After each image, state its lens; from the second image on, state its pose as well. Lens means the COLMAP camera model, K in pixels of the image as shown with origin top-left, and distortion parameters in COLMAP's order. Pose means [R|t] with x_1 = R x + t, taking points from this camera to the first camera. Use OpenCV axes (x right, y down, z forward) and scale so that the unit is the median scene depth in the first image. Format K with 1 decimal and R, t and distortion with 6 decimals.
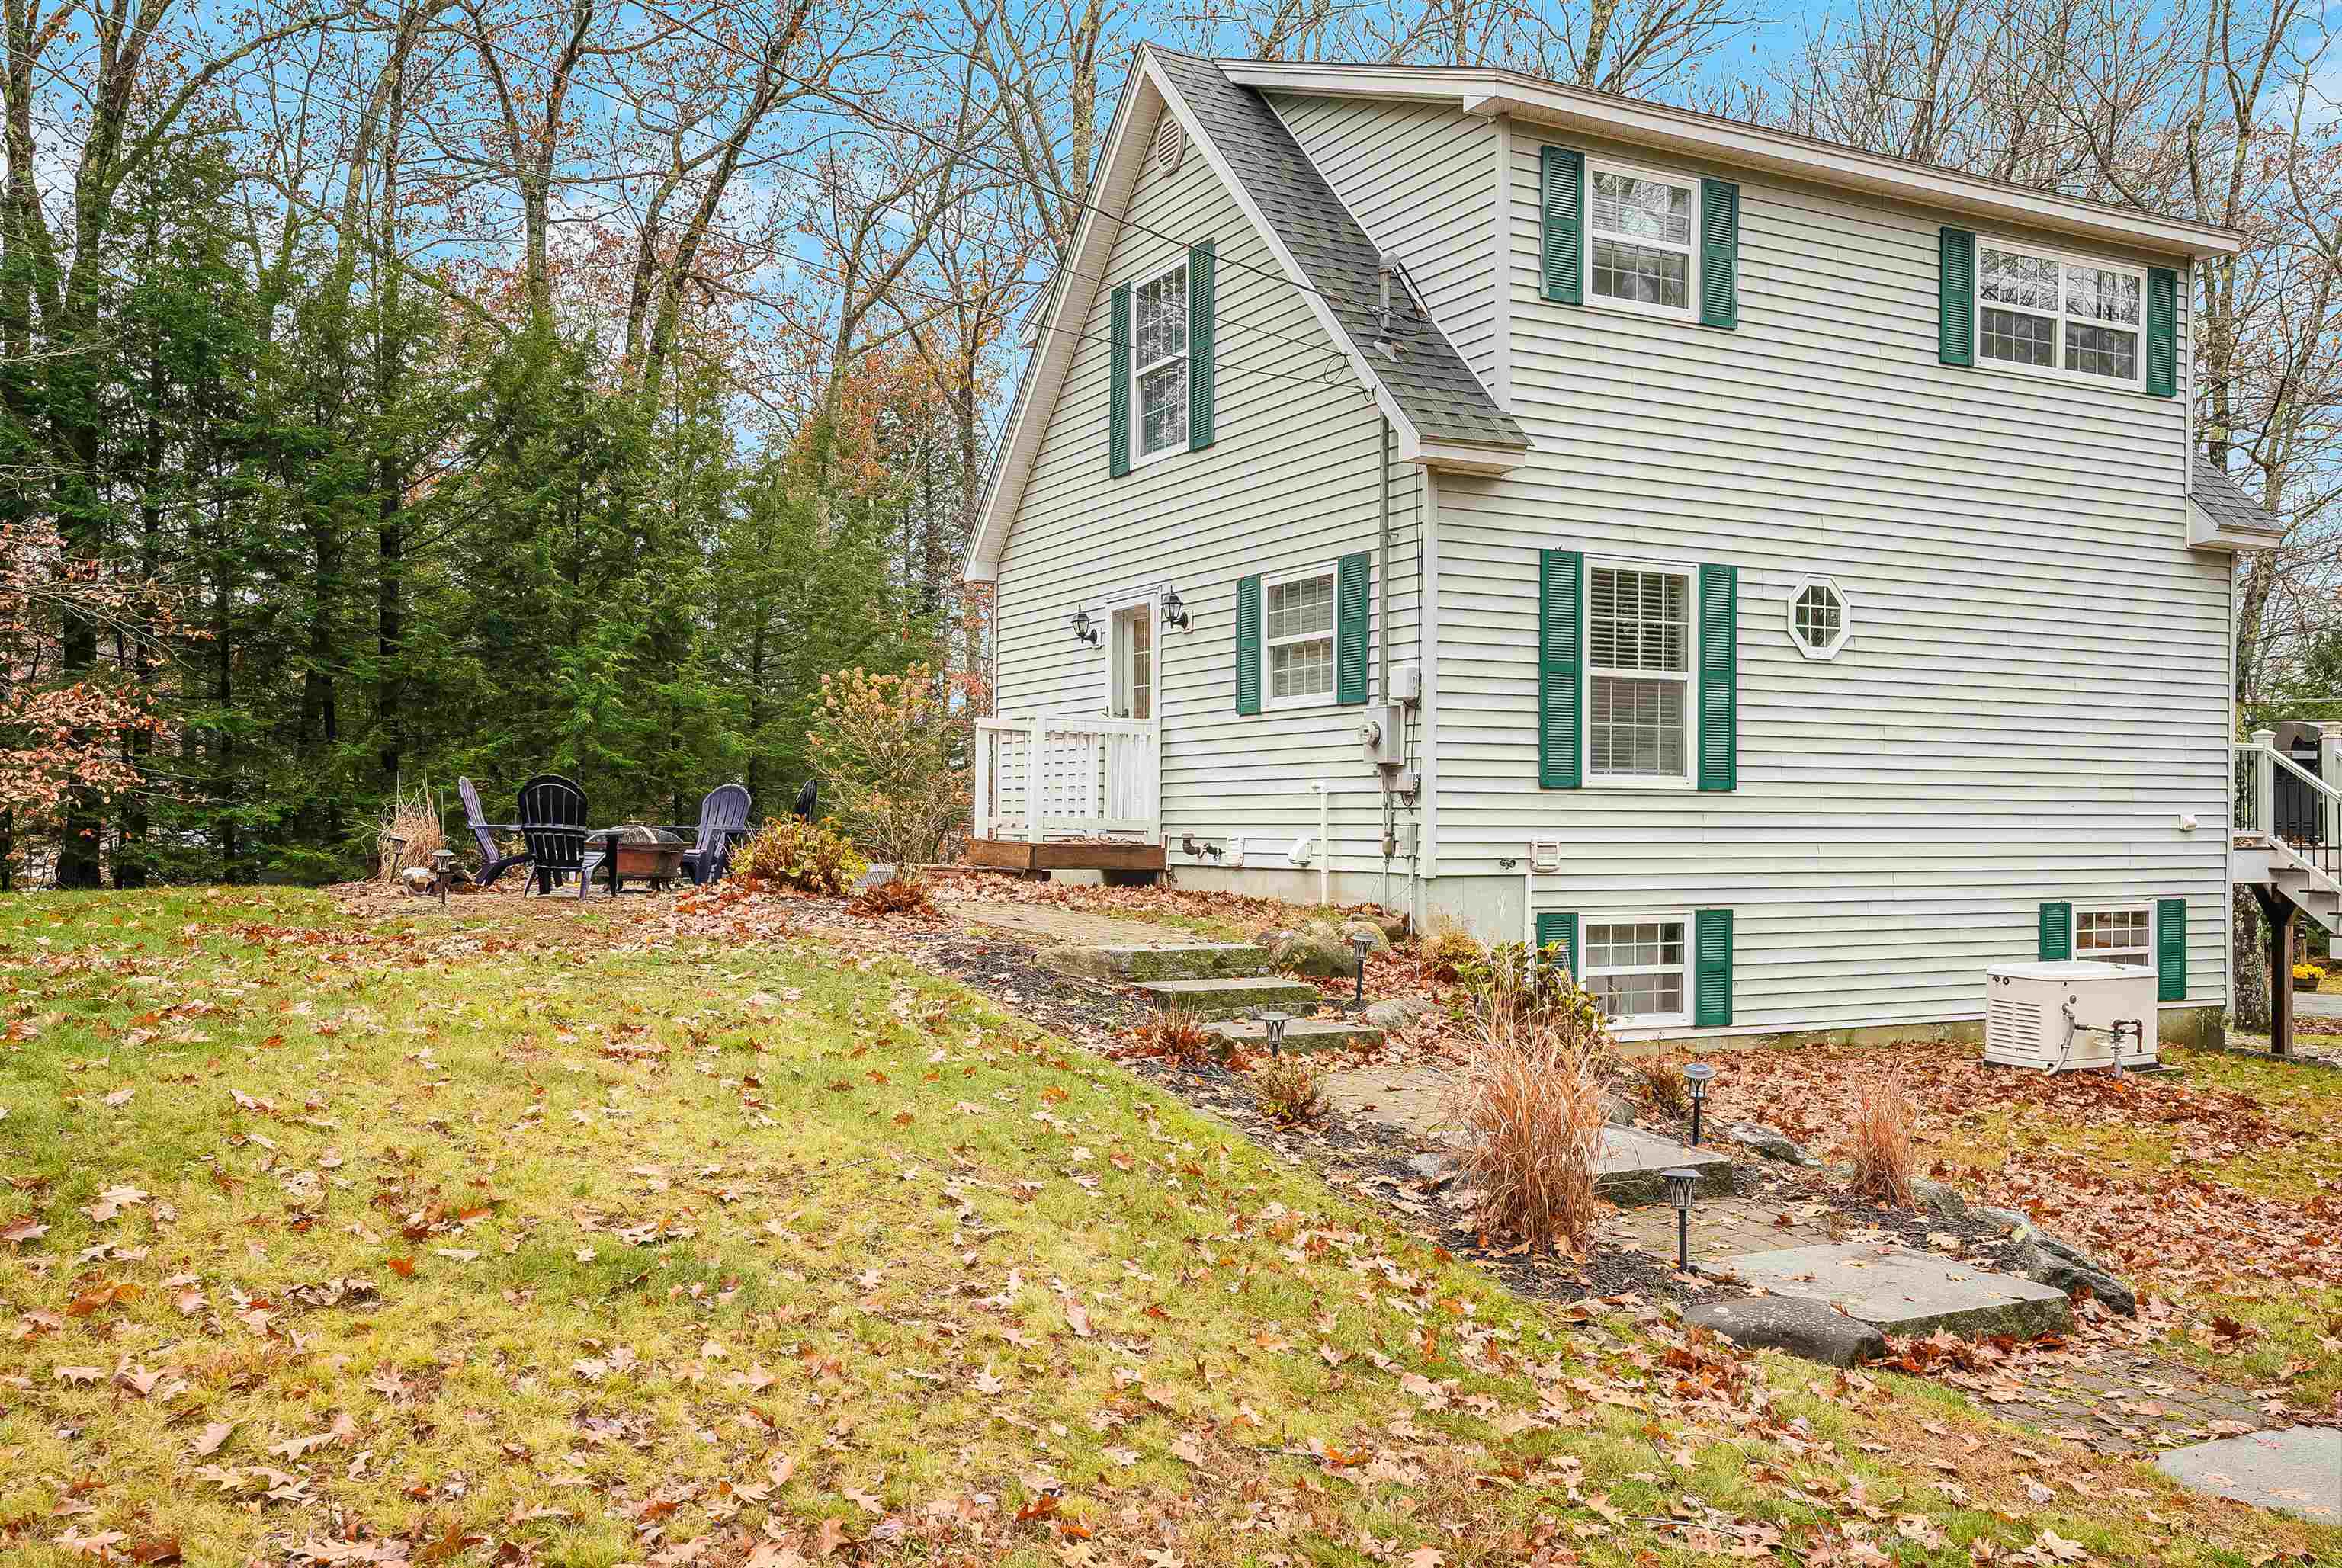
lens RADIAL K [[2034.2, 0, 1173.1], [0, 2034.2, 807.3], [0, 0, 1]] dist [0.009996, 0.006916]
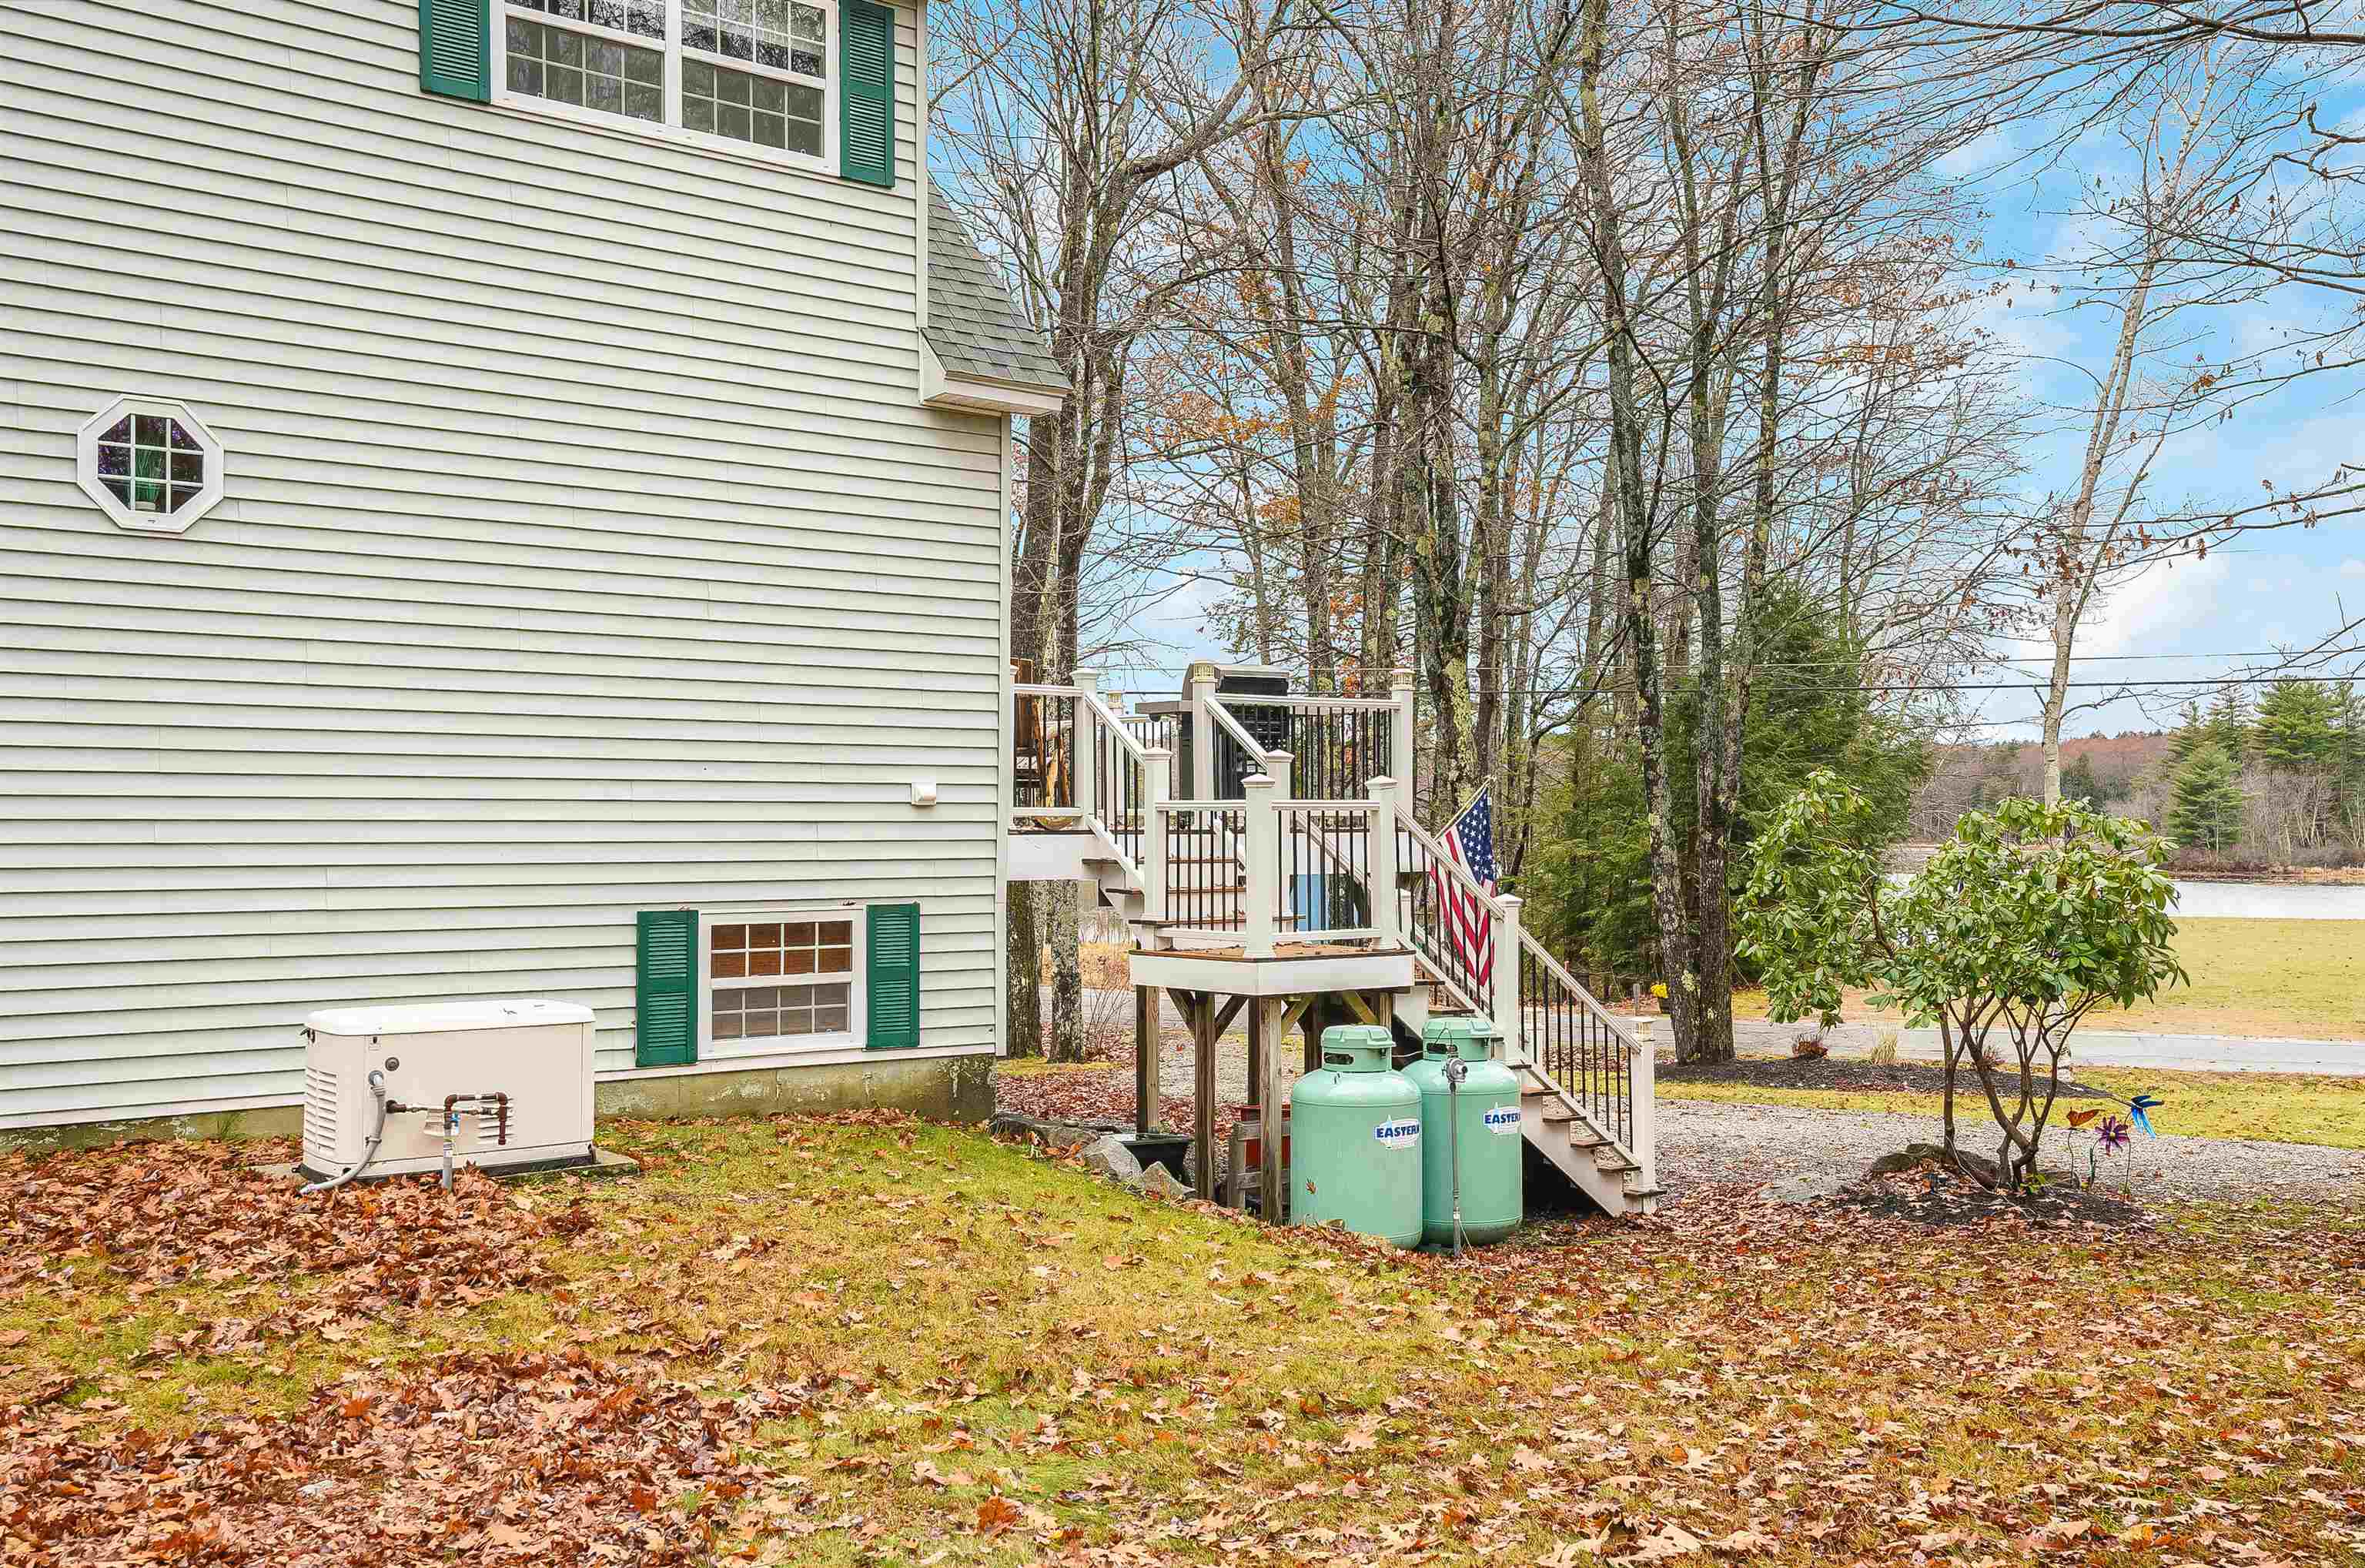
lens RADIAL K [[2175.1, 0, 1180.7], [0, 2175.1, 770.8], [0, 0, 1]] dist [-0.009604, 0.000000]
pose [[0.984406, 0.008223, 0.175719, 0.282869], [-0.007151, 0.999952, -0.006734, 0.002302], [-0.175766, 0.005373, 0.984417, 0.153439]]
